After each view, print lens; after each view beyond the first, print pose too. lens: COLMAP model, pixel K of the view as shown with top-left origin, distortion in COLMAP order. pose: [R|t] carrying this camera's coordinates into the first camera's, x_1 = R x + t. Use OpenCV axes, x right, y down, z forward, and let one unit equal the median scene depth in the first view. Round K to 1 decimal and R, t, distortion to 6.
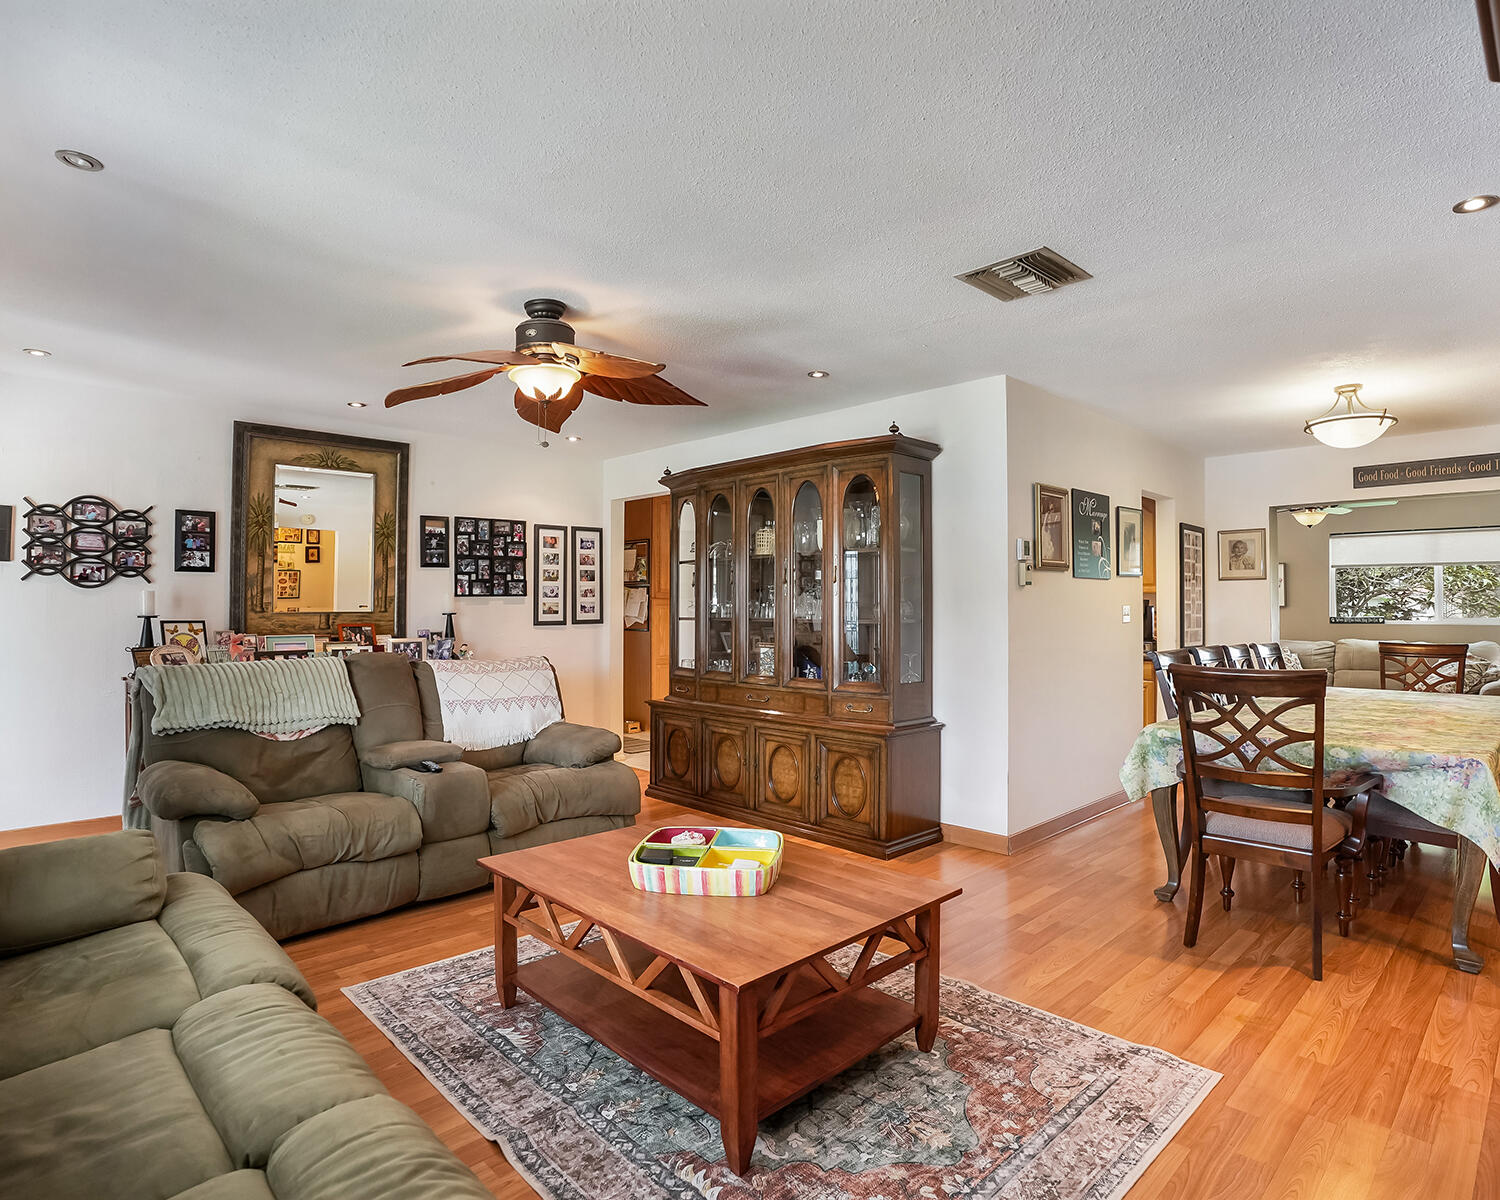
lens RADIAL K [[835.5, 0, 748.2], [0, 835.5, 596.2], [0, 0, 1]] dist [-0.065852, 0.025727]
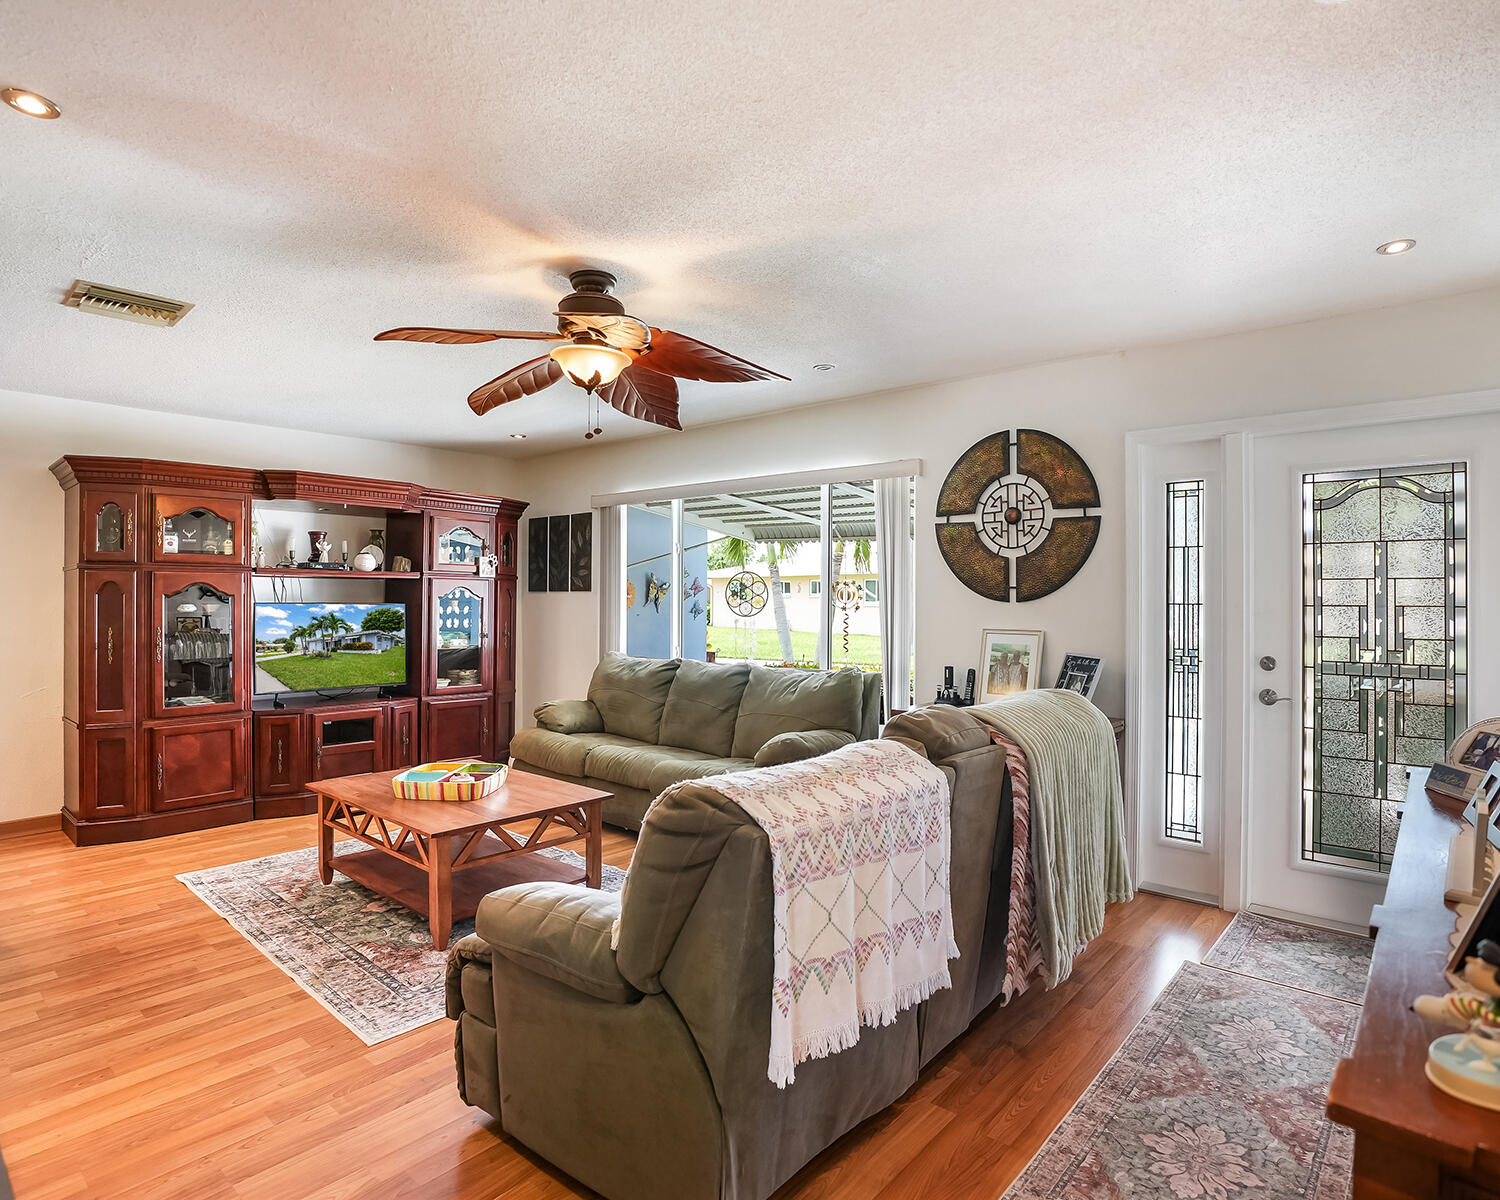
lens RADIAL K [[835.5, 0, 757.1], [0, 835.5, 594.9], [0, 0, 1]] dist [-0.065852, 0.025727]
pose [[-0.996283, -0.003745, -0.086054, -0.247518], [-0.002568, 0.999902, -0.013791, -0.001503], [0.086098, -0.013519, -0.996195, 1.348000]]
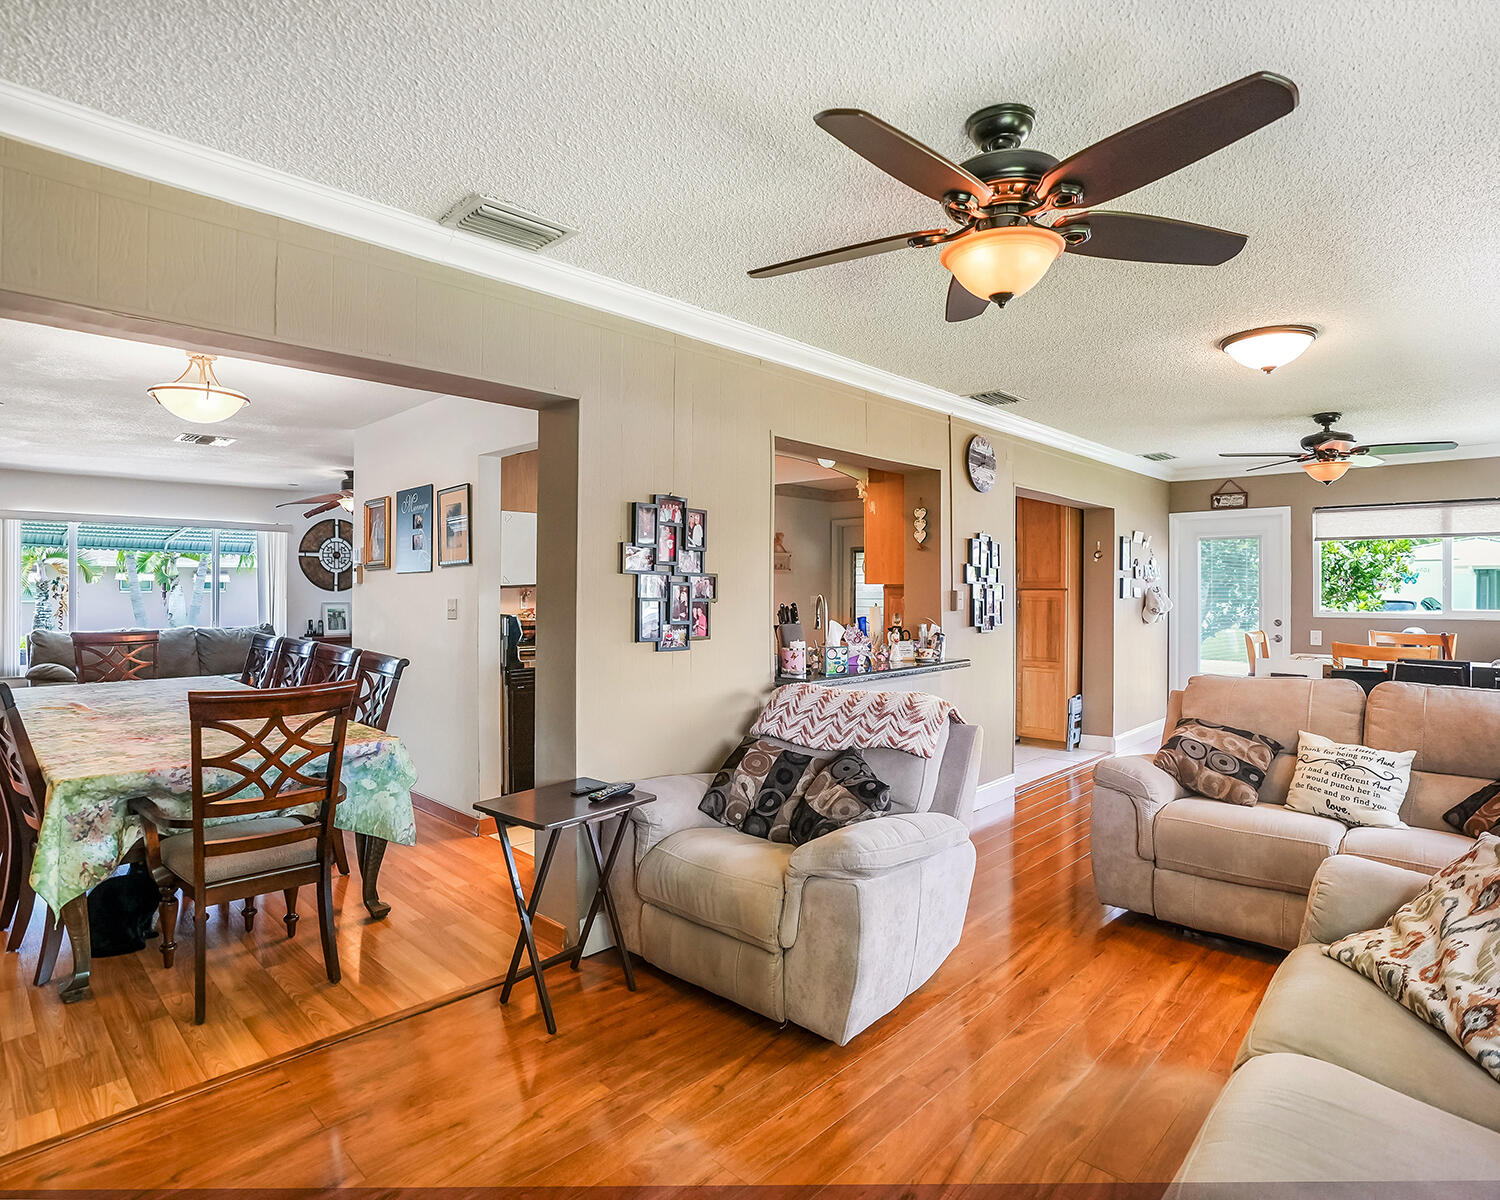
lens RADIAL K [[835.5, 0, 744.3], [0, 835.5, 593.6], [0, 0, 1]] dist [-0.065852, 0.025727]
pose [[0.031960, 0.002427, -0.999486, 1.568986], [0.014186, 0.999895, 0.002881, 0.008390], [0.999388, -0.014271, 0.031922, 1.467783]]
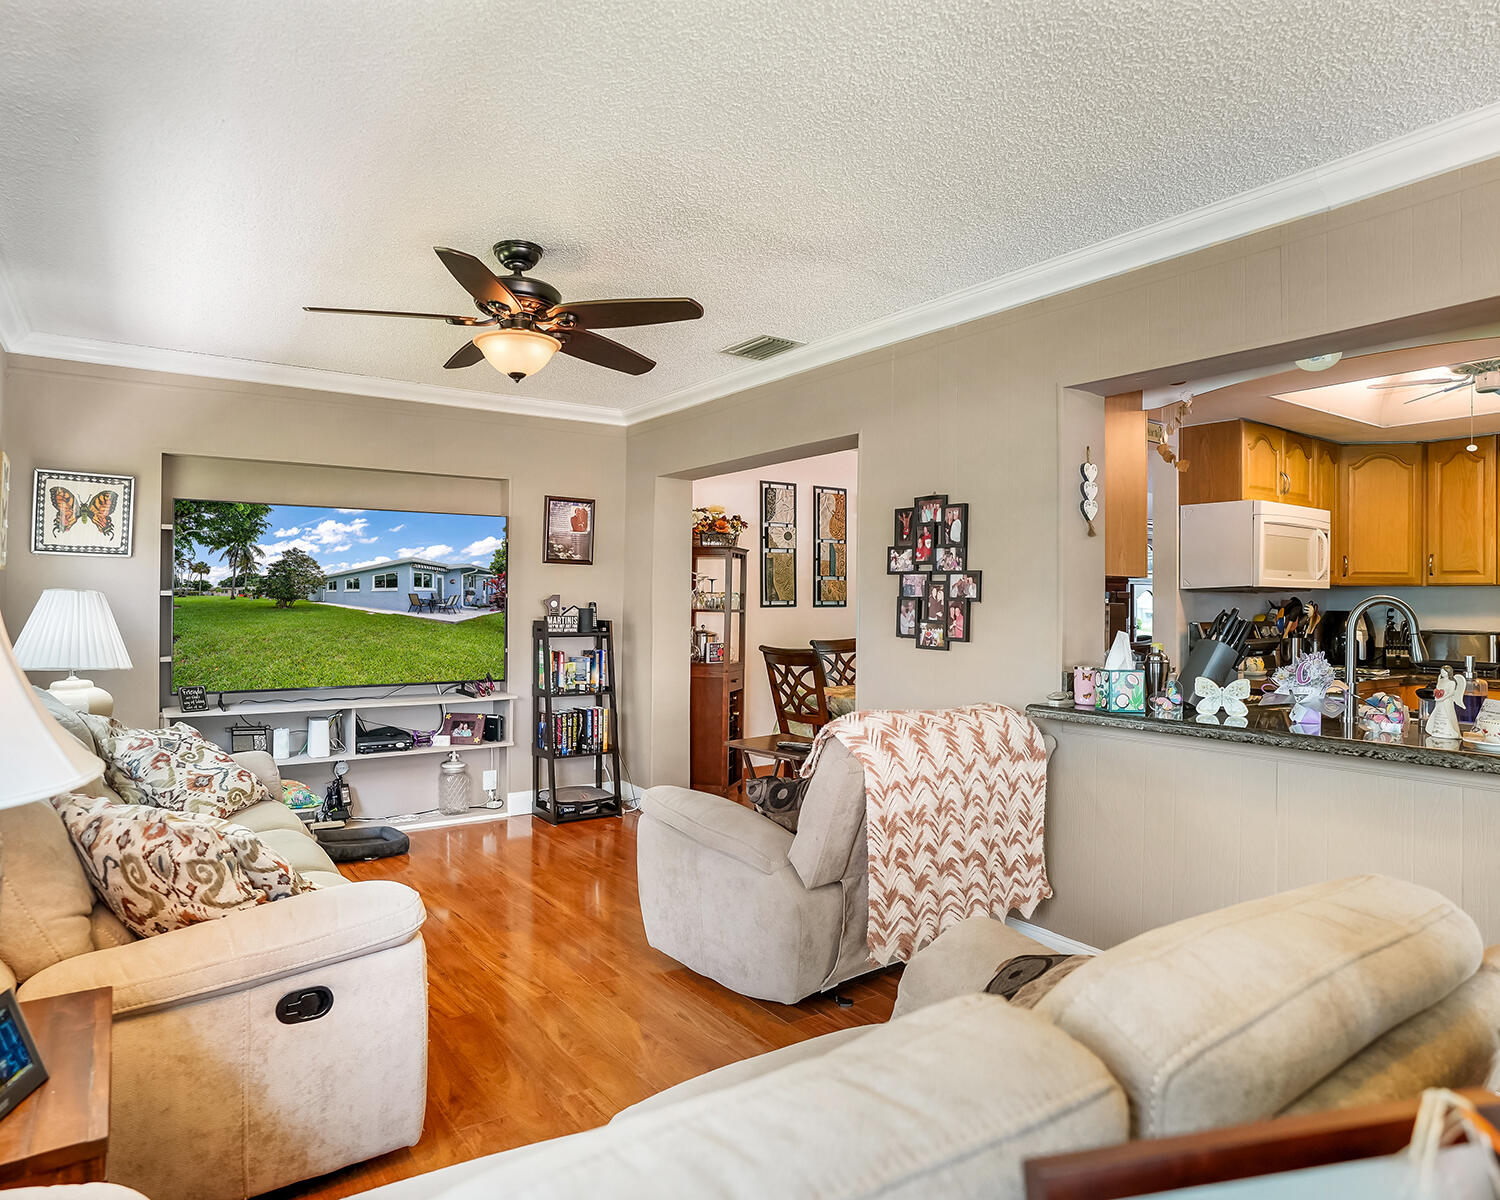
lens RADIAL K [[921.5, 0, 748.7], [0, 921.5, 603.8], [0, 0, 1]] dist [-0.047721, 0.010923]
pose [[-0.986860, -0.010296, 0.161248, 0.857187], [-0.012554, 0.999837, -0.012990, 0.032443], [-0.161088, -0.014844, -0.986828, 2.260547]]
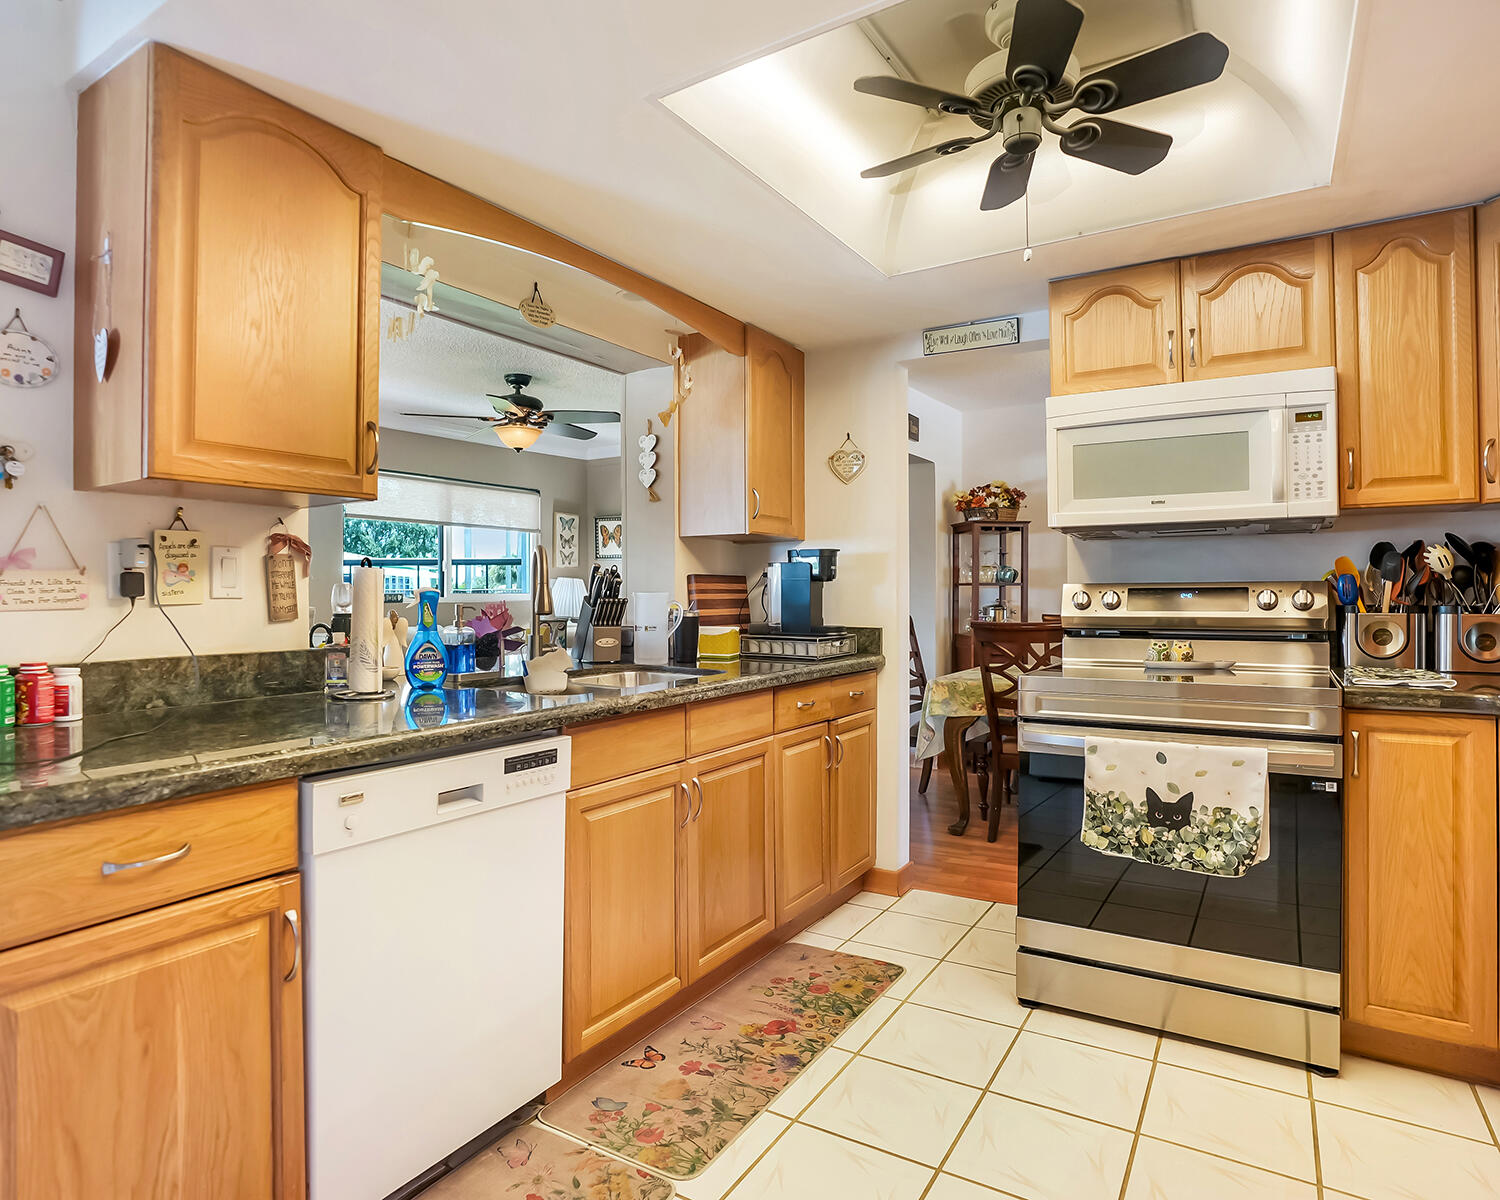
lens RADIAL K [[867.5, 0, 744.2], [0, 867.5, 592.6], [0, 0, 1]] dist [-0.055999, 0.018463]
pose [[-0.241355, -0.000865, 0.970437, -0.028065], [-0.010069, 0.999948, -0.001613, 0.043235], [-0.970385, -0.010161, -0.241351, 1.602635]]
